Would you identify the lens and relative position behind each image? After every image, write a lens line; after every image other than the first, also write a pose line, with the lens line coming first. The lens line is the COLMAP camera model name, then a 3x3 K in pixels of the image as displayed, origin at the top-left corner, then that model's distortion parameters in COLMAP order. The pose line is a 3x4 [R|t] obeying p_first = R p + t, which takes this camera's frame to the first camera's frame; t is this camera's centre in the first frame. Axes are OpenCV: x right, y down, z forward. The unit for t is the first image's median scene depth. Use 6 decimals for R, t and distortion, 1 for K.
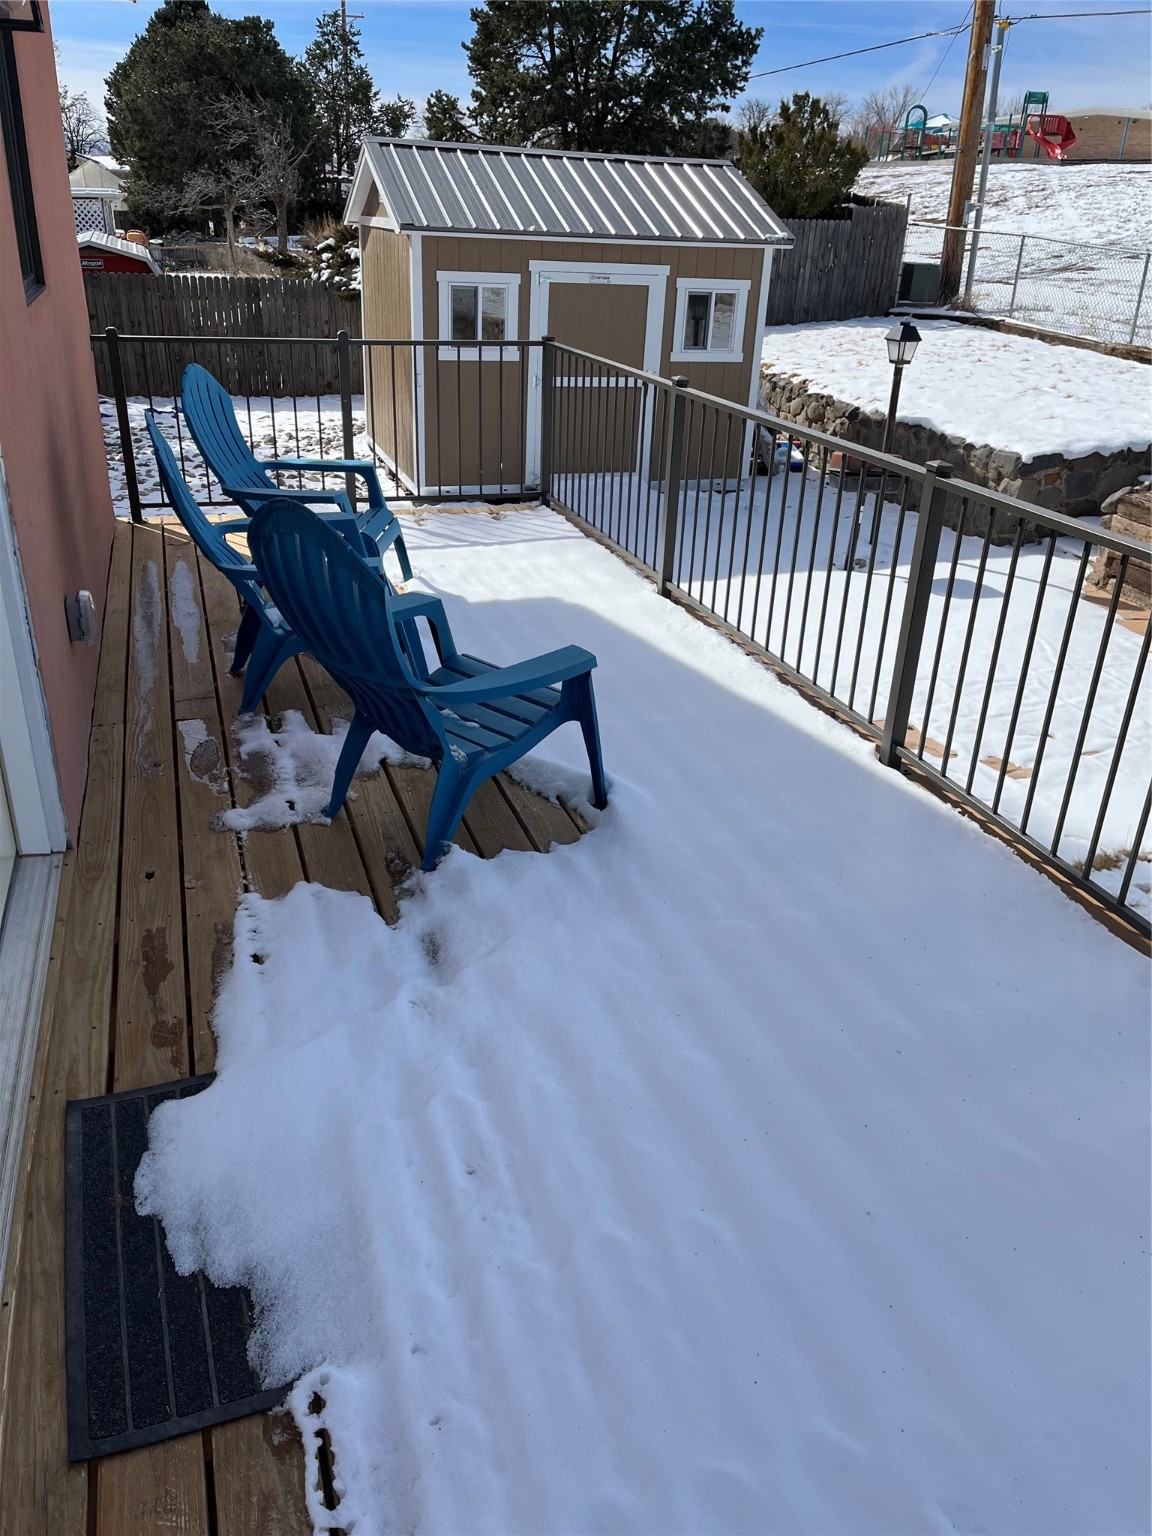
lens RADIAL K [[1158.6, 0, 571.9], [0, 1158.6, 767.8], [0, 0, 1]] dist [0.089382, -0.108855]
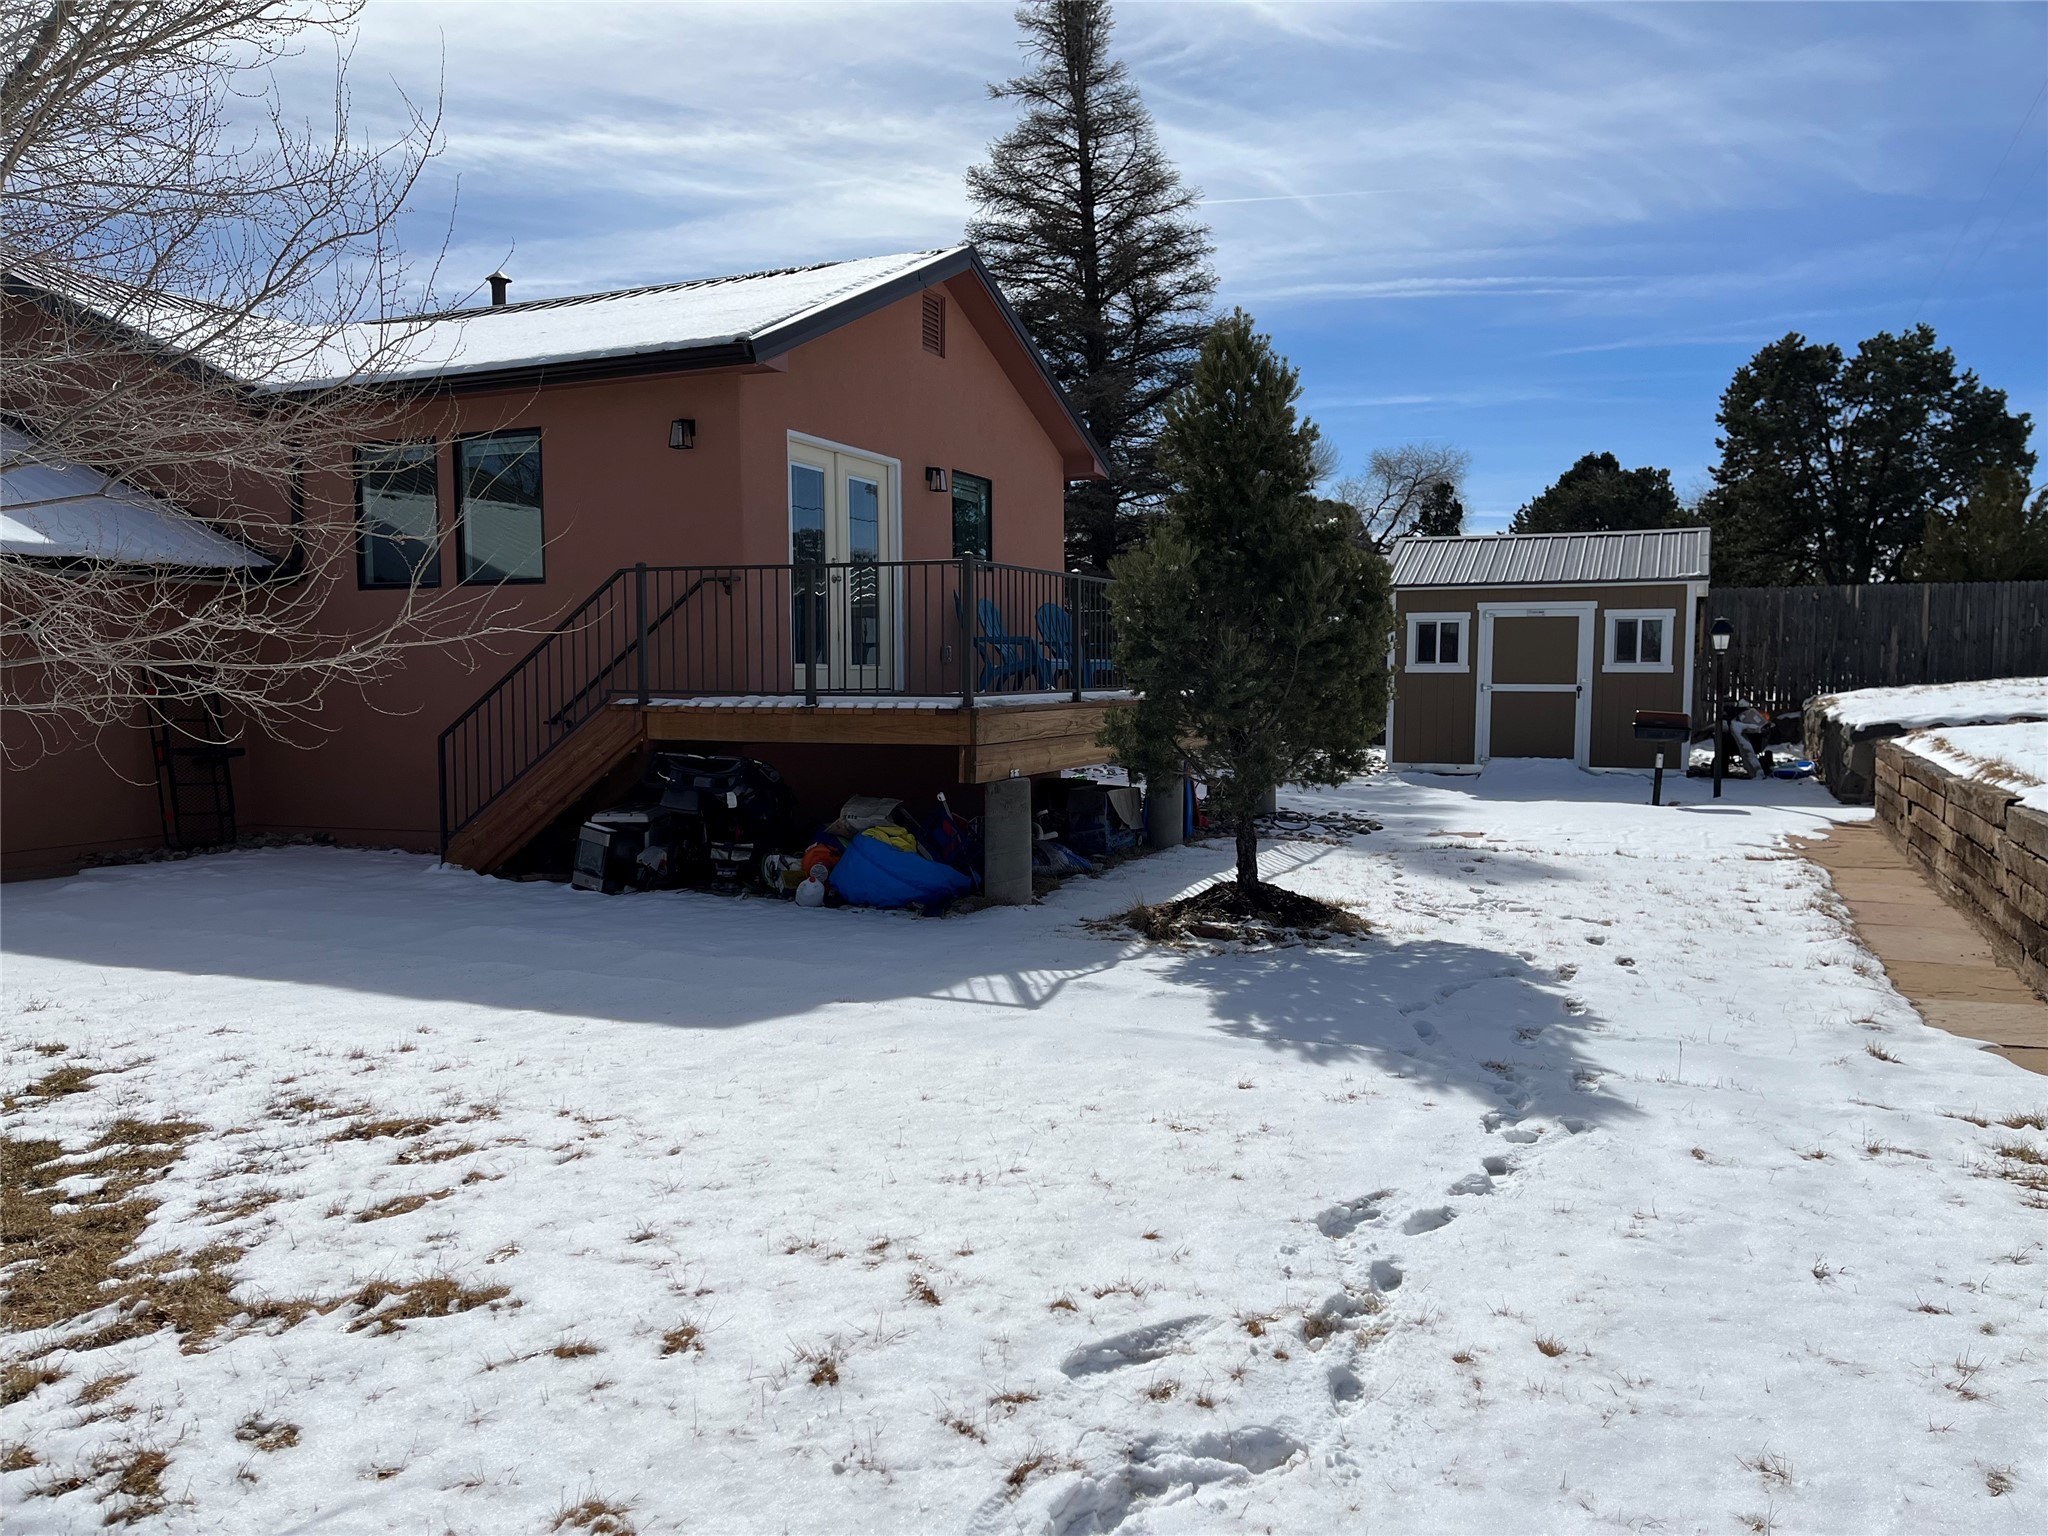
lens RADIAL K [[1544.7, 0, 1024.0], [0, 1544.7, 768.0], [0, 0, 1]] dist [0.089382, -0.108855]
pose [[0.746339, 0.001399, -0.665564, 0.749906], [-0.256716, 0.923223, -0.285931, 0.385751], [0.614064, 0.384263, 0.689396, -0.484629]]
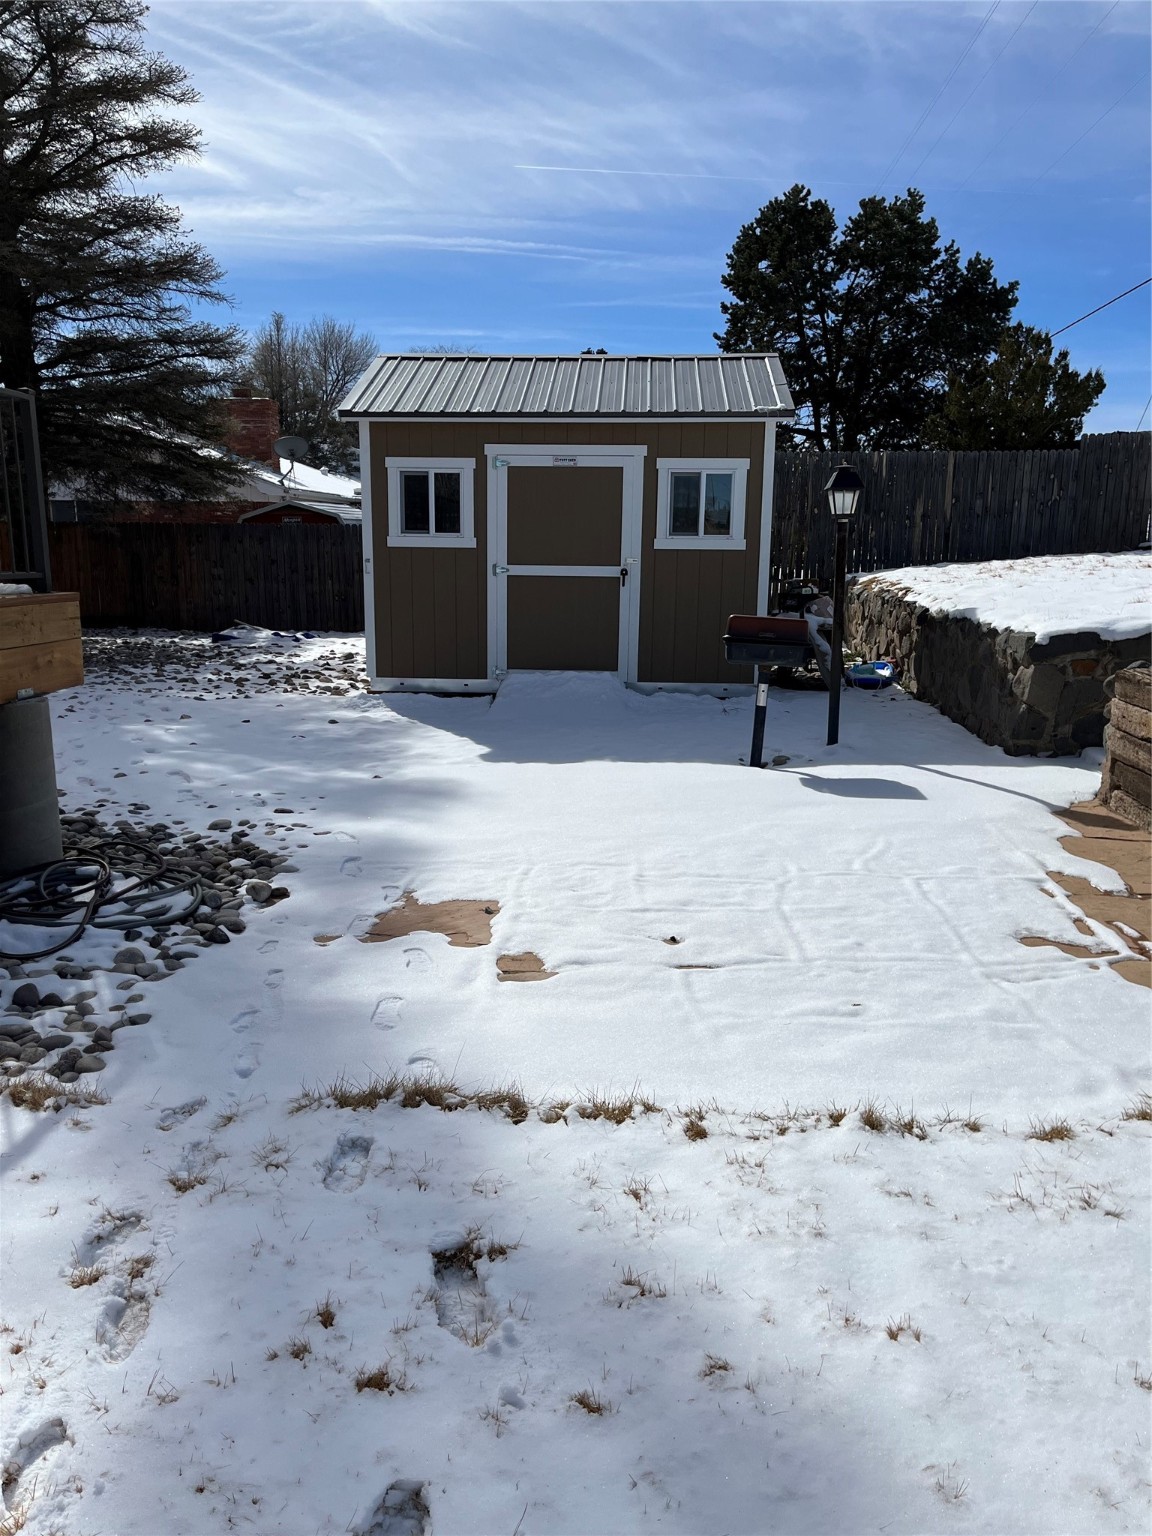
lens RADIAL K [[1158.6, 0, 571.9], [0, 1158.6, 767.8], [0, 0, 1]] dist [0.089382, -0.108855]
pose [[0.926434, 0.037786, -0.374556, 0.373028], [-0.132777, 0.963808, -0.231182, 0.021759], [0.352264, 0.263907, 0.897921, 0.247264]]
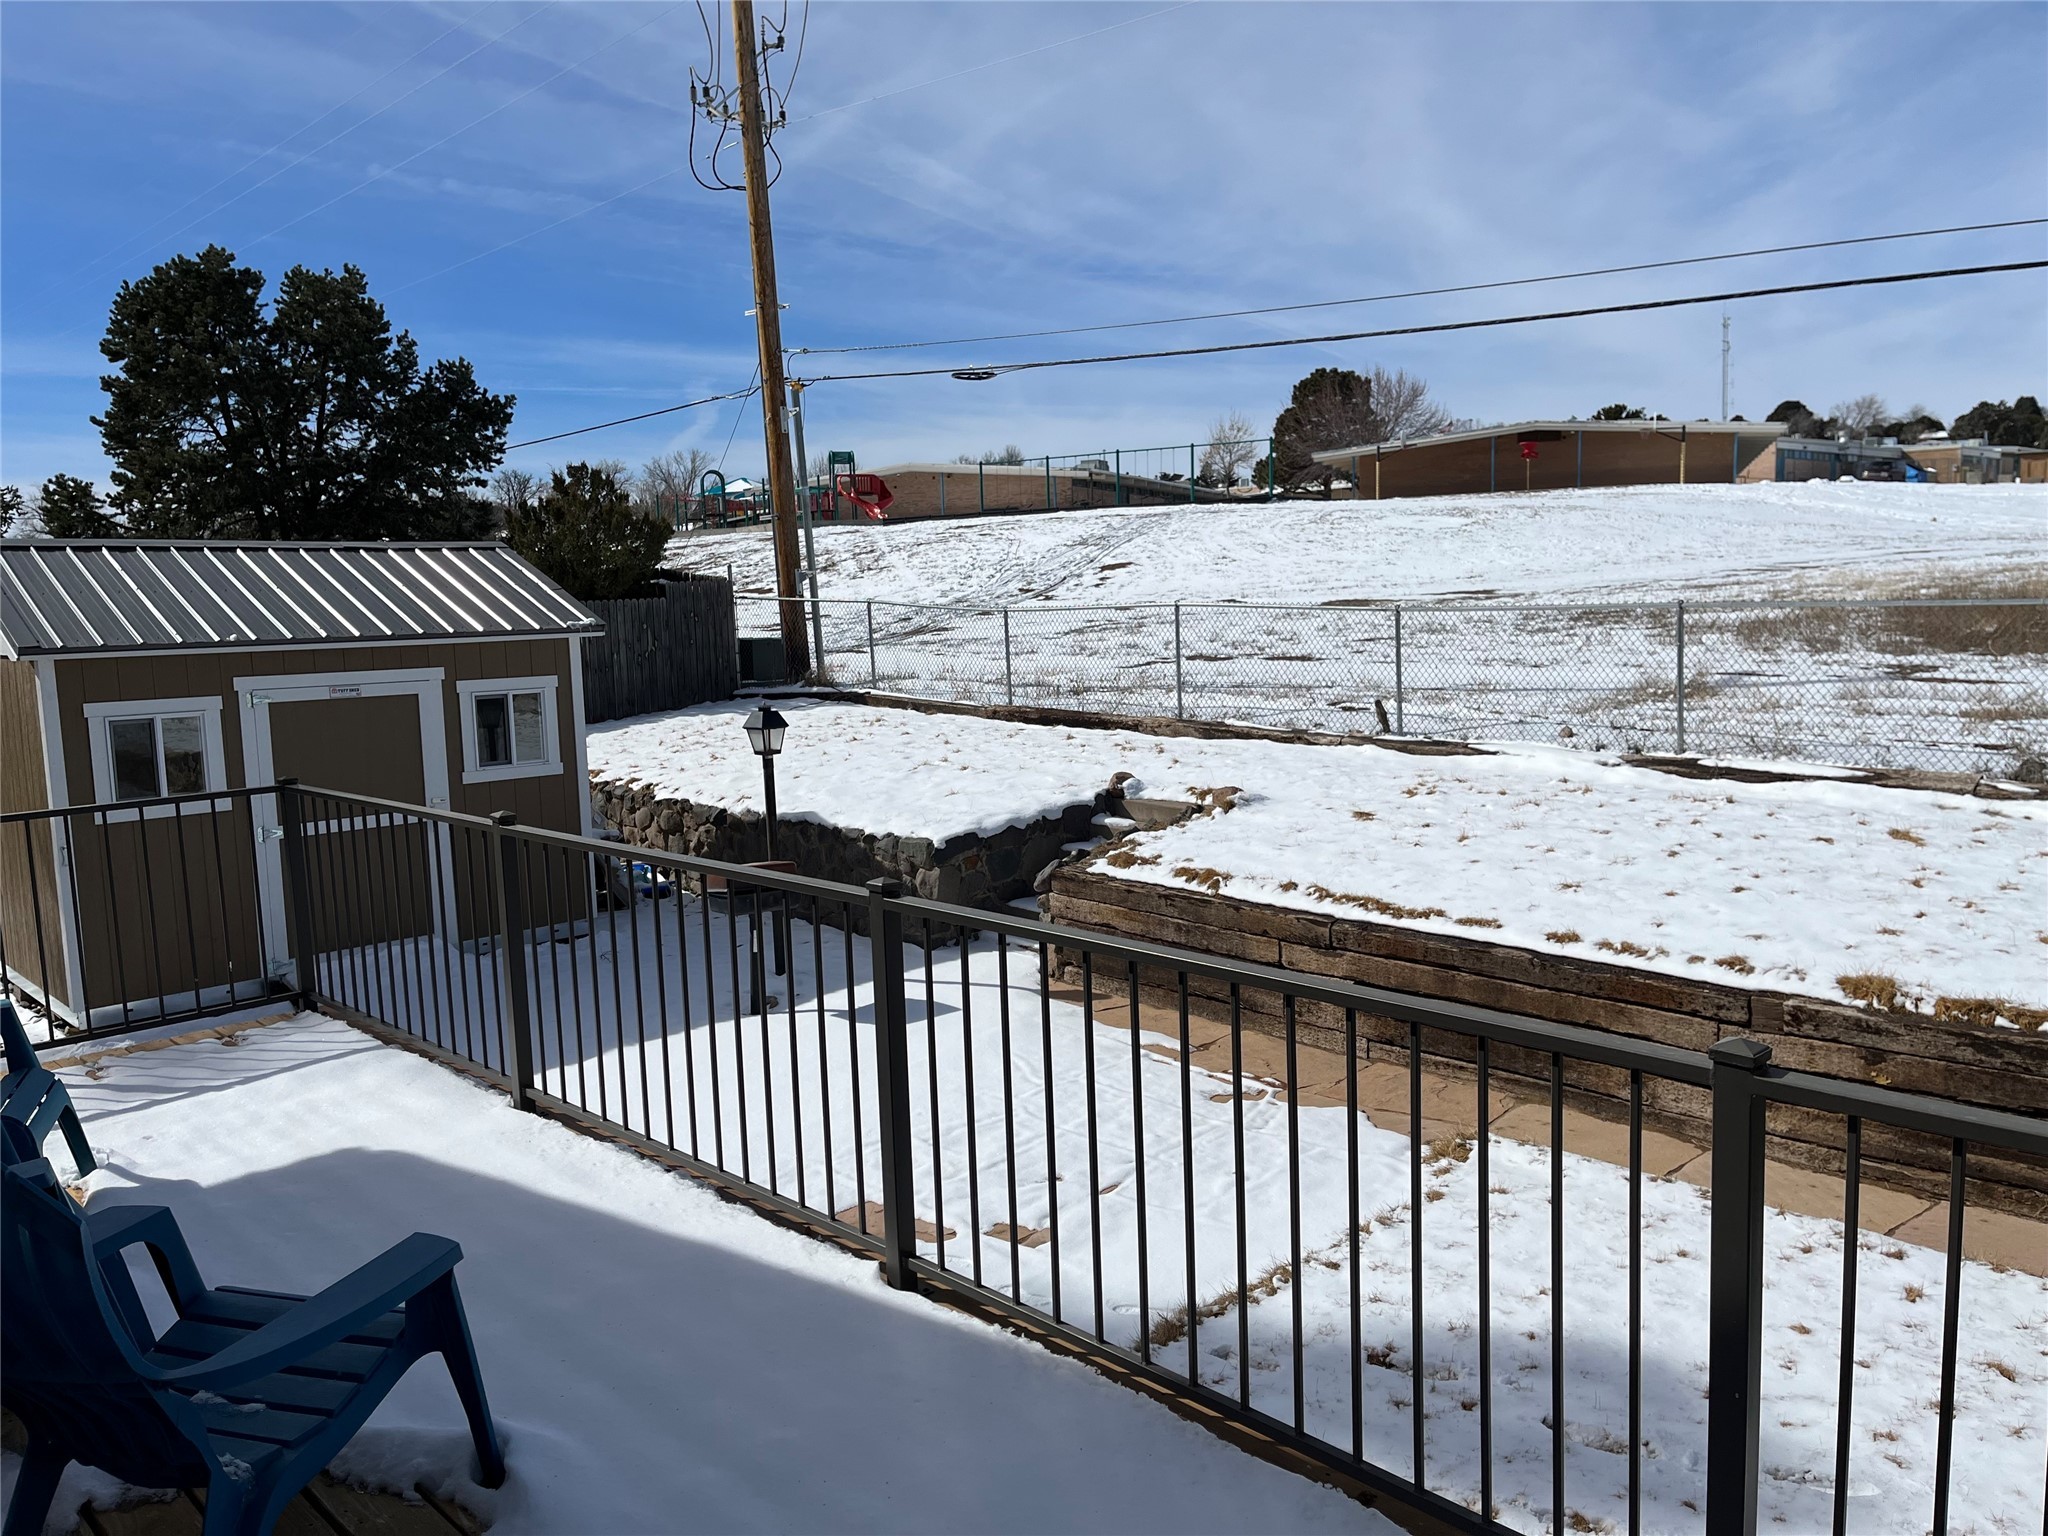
lens RADIAL K [[1544.7, 0, 1024.0], [0, 1544.7, 768.0], [0, 0, 1]] dist [0.089382, -0.108855]
pose [[0.900980, -0.117384, 0.417678, -0.007530], [0.243981, 0.933141, -0.264047, -0.009214], [-0.358758, 0.339807, 0.869381, 0.010022]]
